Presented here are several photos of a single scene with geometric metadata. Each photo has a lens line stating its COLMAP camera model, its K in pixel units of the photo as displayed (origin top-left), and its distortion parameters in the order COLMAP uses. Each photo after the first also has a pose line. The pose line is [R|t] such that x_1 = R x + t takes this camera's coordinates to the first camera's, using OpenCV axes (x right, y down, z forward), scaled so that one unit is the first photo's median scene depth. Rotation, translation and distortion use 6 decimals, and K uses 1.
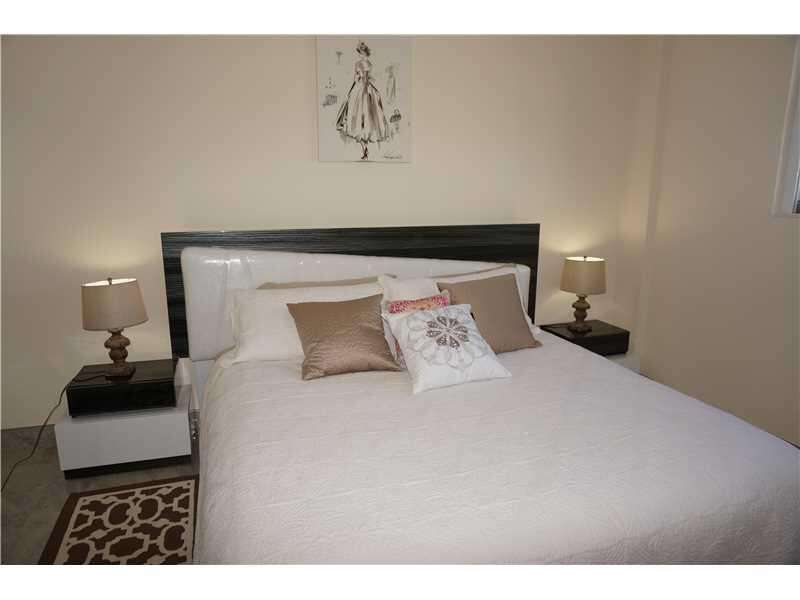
lens RADIAL K [[529.5, 0, 399.8], [0, 529.5, 306.8], [0, 0, 1]] dist [-0.048843, 0.026146]
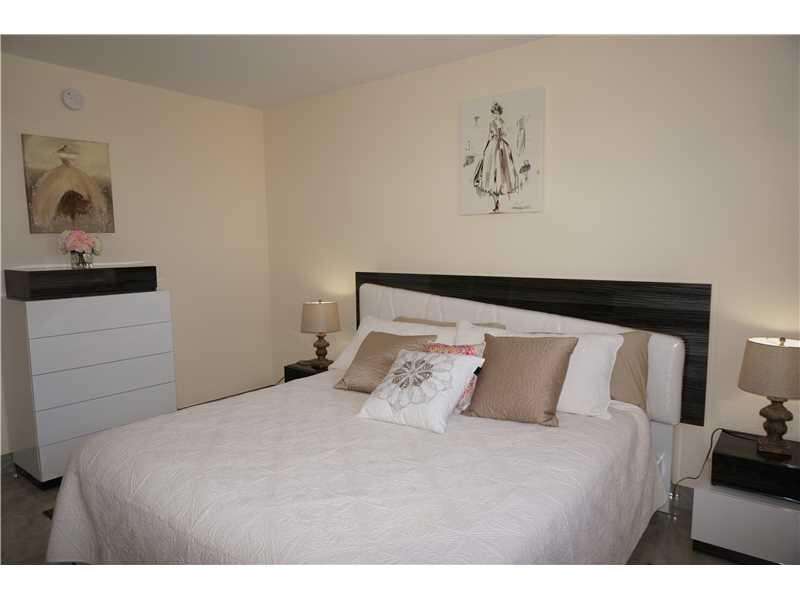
lens RADIAL K [[529.5, 0, 403.8], [0, 529.5, 295.9], [0, 0, 1]] dist [-0.048843, 0.026146]
pose [[0.564880, 0.080135, -0.821273, 0.705902], [-0.162659, 0.986559, -0.015615, -0.071384], [0.808982, 0.142408, 0.570322, 0.290717]]
